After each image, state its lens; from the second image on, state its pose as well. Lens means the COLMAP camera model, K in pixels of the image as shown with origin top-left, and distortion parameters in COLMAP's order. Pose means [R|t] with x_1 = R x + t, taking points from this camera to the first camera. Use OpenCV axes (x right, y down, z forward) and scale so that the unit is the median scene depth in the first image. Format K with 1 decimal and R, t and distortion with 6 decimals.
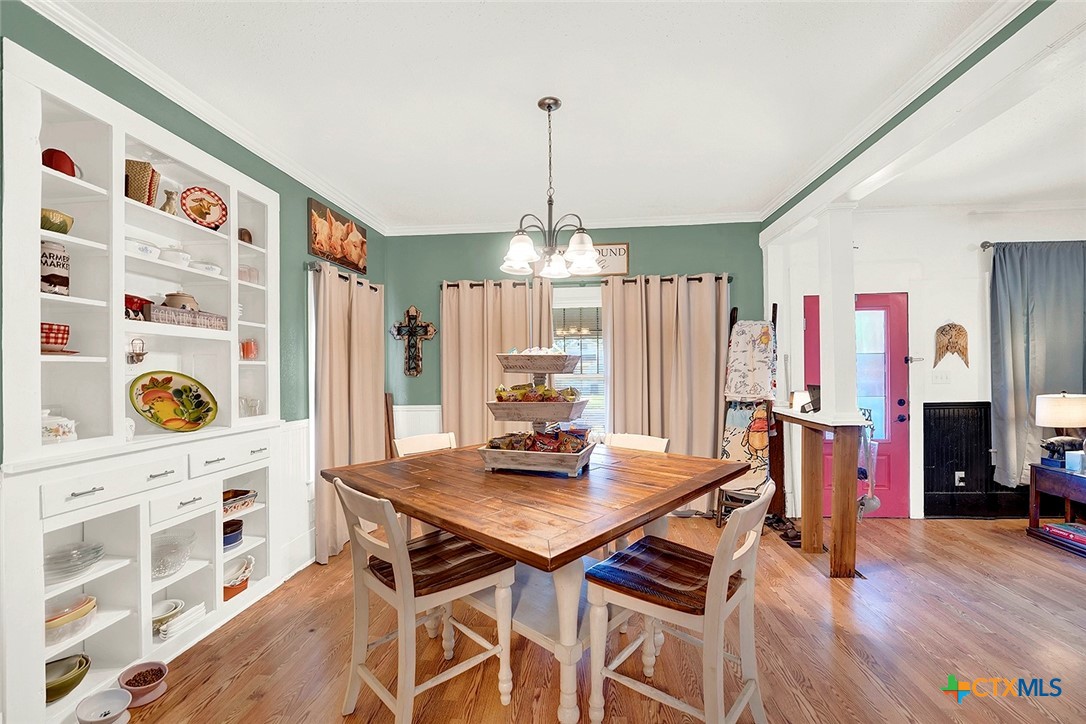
lens RADIAL K [[459.0, 0, 547.0], [0, 459.0, 372.9], [0, 0, 1]] dist [-0.018752, 0.000453]
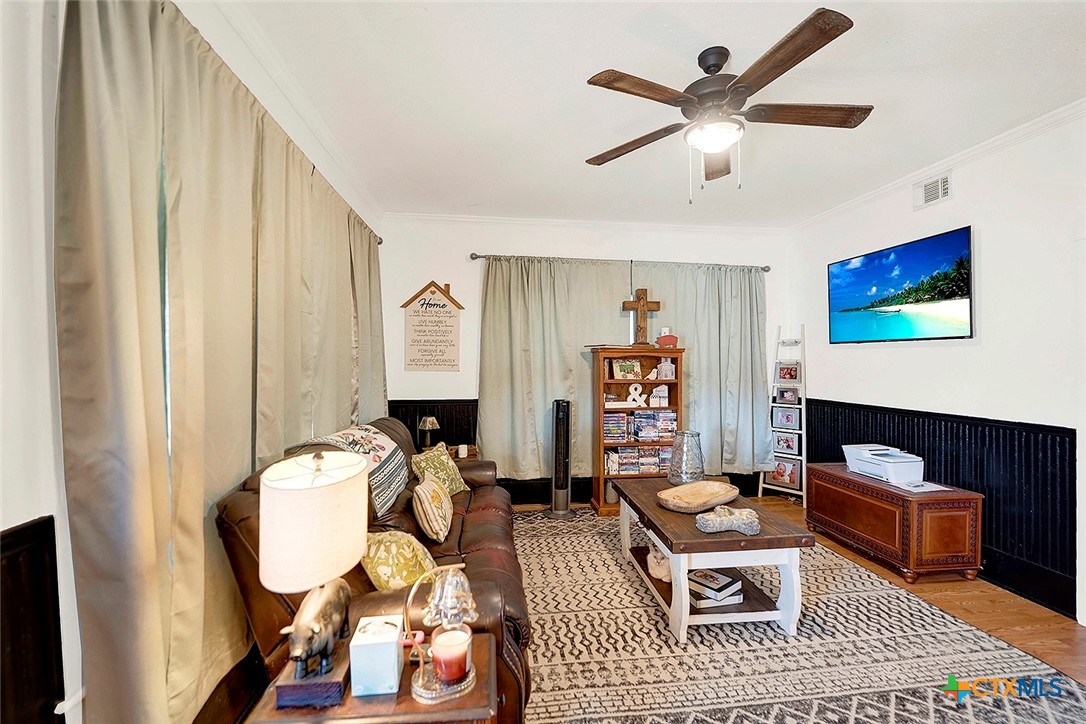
lens RADIAL K [[459.0, 0, 547.0], [0, 459.0, 372.9], [0, 0, 1]] dist [-0.018752, 0.000453]
pose [[-0.195548, -0.002711, 0.980690, 0.696780], [0.009488, 0.999944, 0.004656, -0.015786], [-0.980648, 0.010215, -0.195512, 0.791970]]
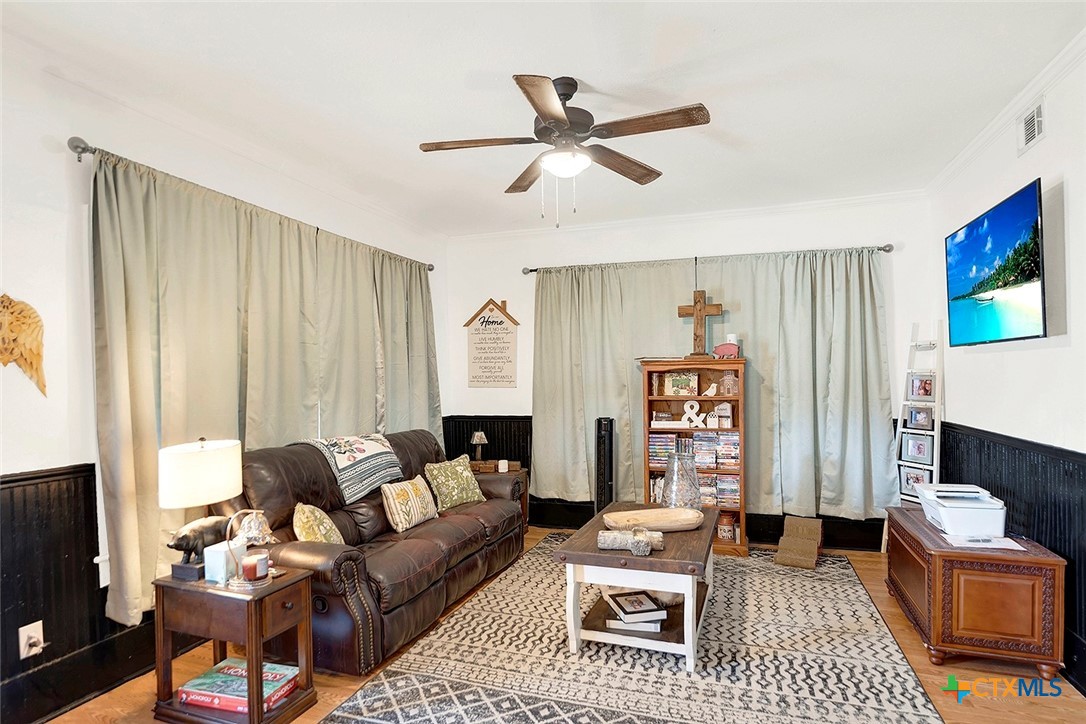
lens RADIAL K [[570.6, 0, 543.2], [0, 570.6, 391.4], [0, 0, 1]] dist [-0.013764, -0.000142]
pose [[0.249740, -0.007424, 0.968285, 0.507235], [0.015167, 0.999878, 0.003754, -0.011311], [-0.968194, 0.013748, 0.249822, 0.362401]]
